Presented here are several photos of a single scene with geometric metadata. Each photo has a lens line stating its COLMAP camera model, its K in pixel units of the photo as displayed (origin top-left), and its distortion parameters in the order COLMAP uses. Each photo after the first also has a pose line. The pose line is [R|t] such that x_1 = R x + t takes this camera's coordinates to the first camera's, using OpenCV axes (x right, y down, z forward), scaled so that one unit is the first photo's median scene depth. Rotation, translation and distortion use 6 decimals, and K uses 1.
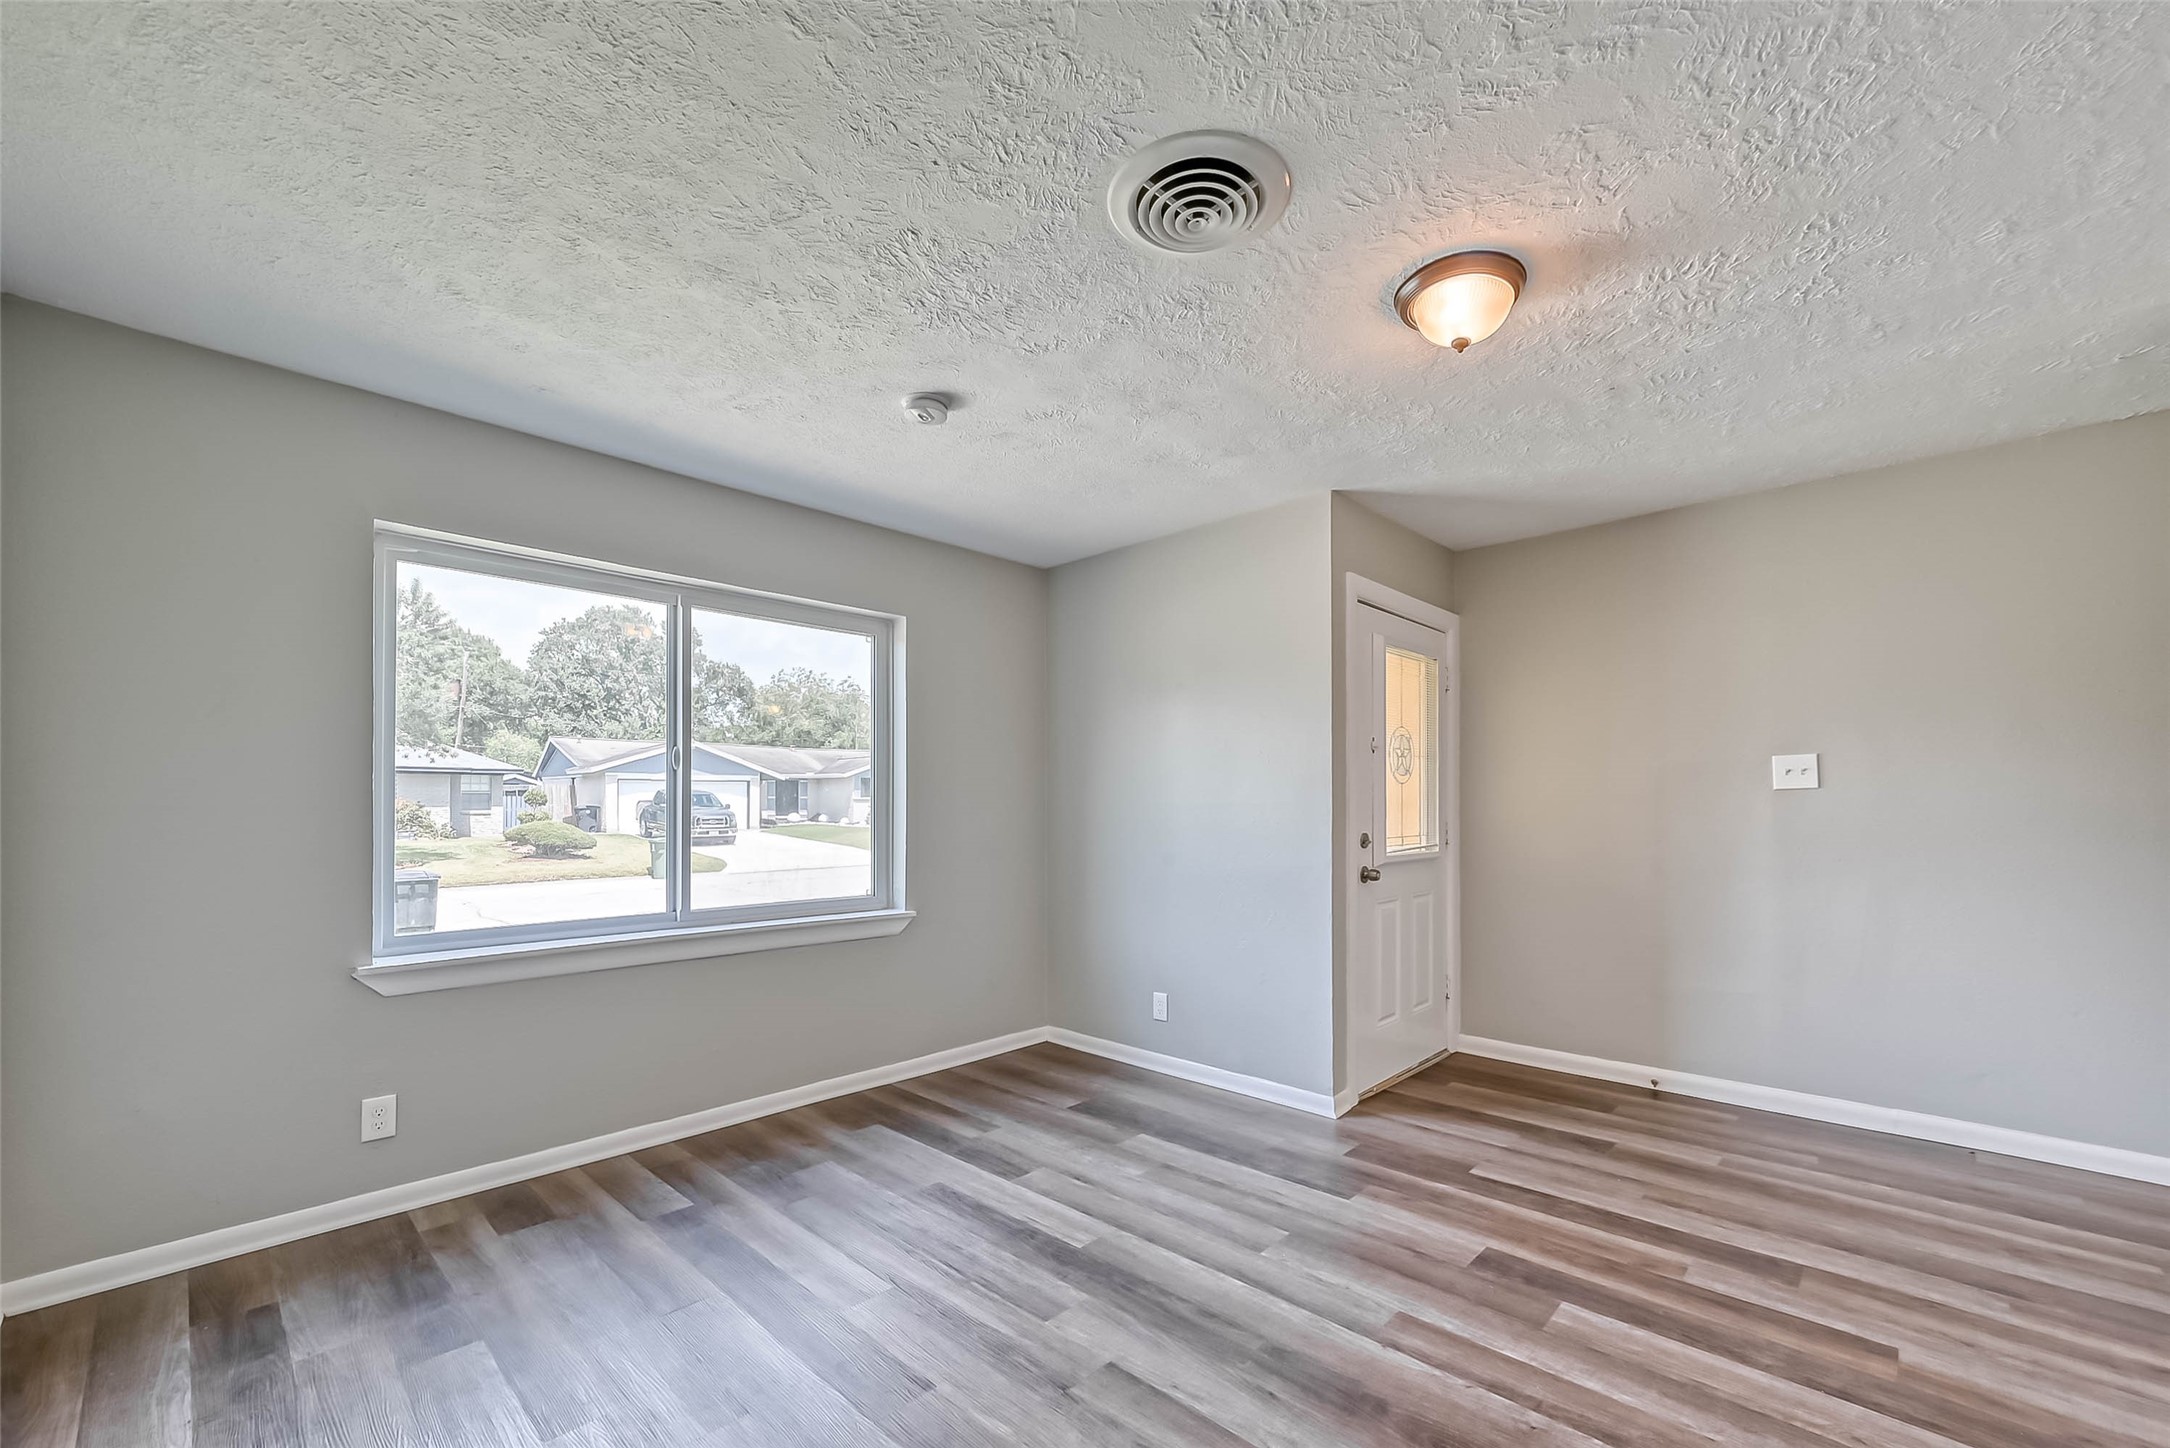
lens RADIAL K [[862.8, 0, 1090.1], [0, 862.8, 803.2], [0, 0, 1]] dist [-0.000486, -0.000077]
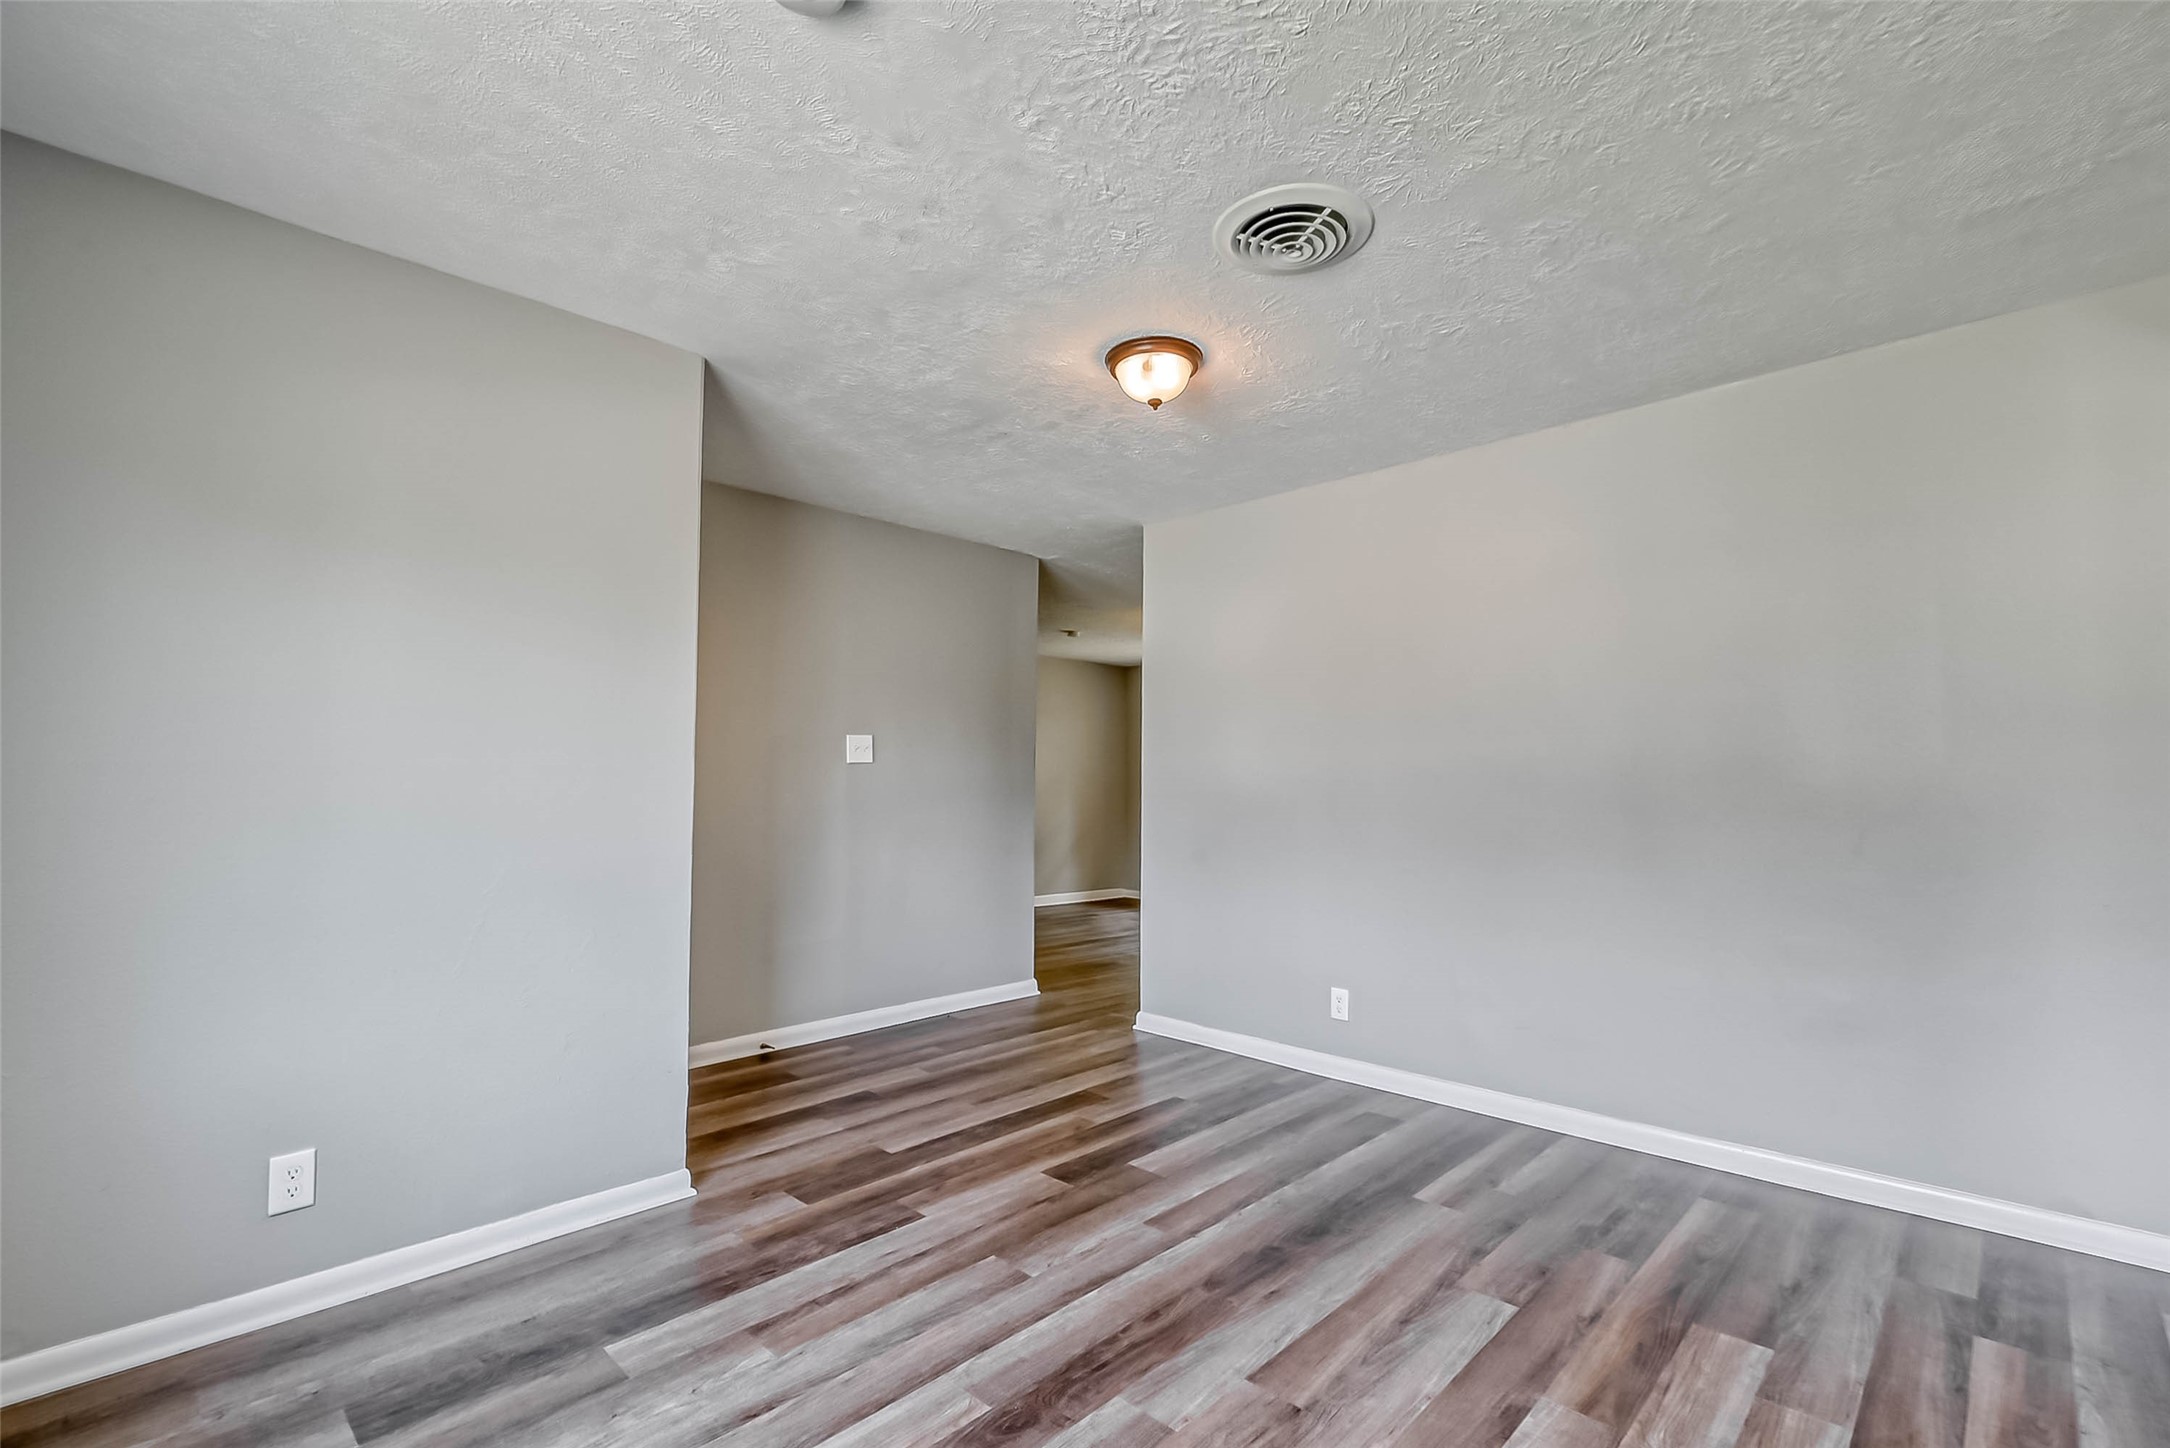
lens RADIAL K [[1024.0, 0, 1089.3], [0, 1024.0, 728.2], [0, 0, 1]] dist [-0.000580, -0.000048]
pose [[-0.021096, 0.054920, 0.998268, -0.795133], [-0.007088, 0.998457, -0.055080, 0.014722], [-0.999752, -0.008238, -0.020674, 0.868840]]
